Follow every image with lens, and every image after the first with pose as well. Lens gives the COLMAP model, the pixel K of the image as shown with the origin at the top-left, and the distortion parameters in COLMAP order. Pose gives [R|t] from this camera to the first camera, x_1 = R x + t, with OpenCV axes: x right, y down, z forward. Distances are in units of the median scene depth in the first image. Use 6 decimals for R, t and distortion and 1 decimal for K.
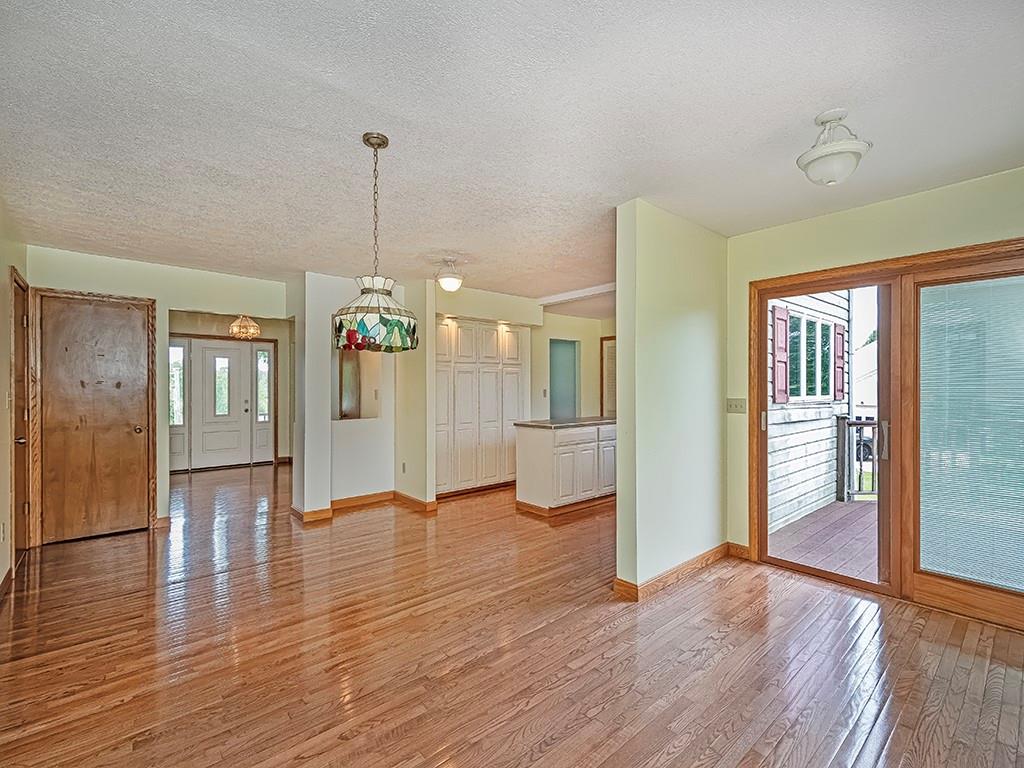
lens RADIAL K [[460.4, 0, 512.0], [0, 460.4, 384.0], [0, 0, 1]] dist [0.000236, -0.000053]
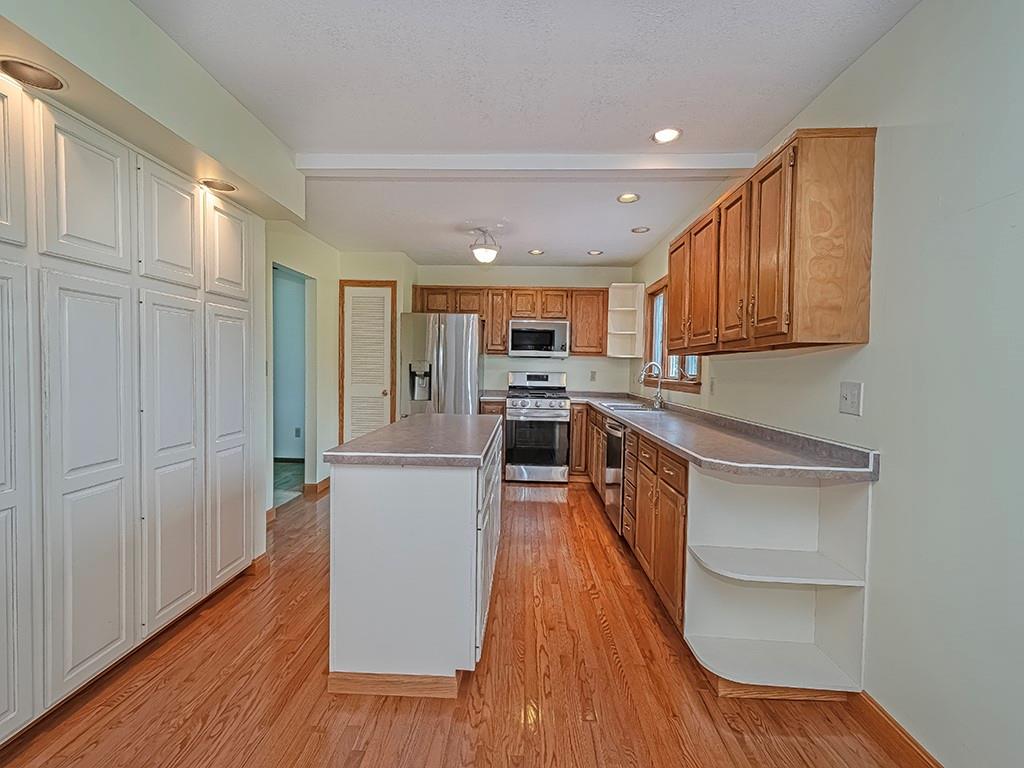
lens RADIAL K [[447.0, 0, 516.8], [0, 447.0, 387.3], [0, 0, 1]] dist [-0.002143, -0.000563]
pose [[0.668313, -0.014342, 0.743742, -0.239521], [-0.024863, 0.998825, 0.041602, 0.026341], [-0.743464, -0.046295, 0.667171, 1.088397]]
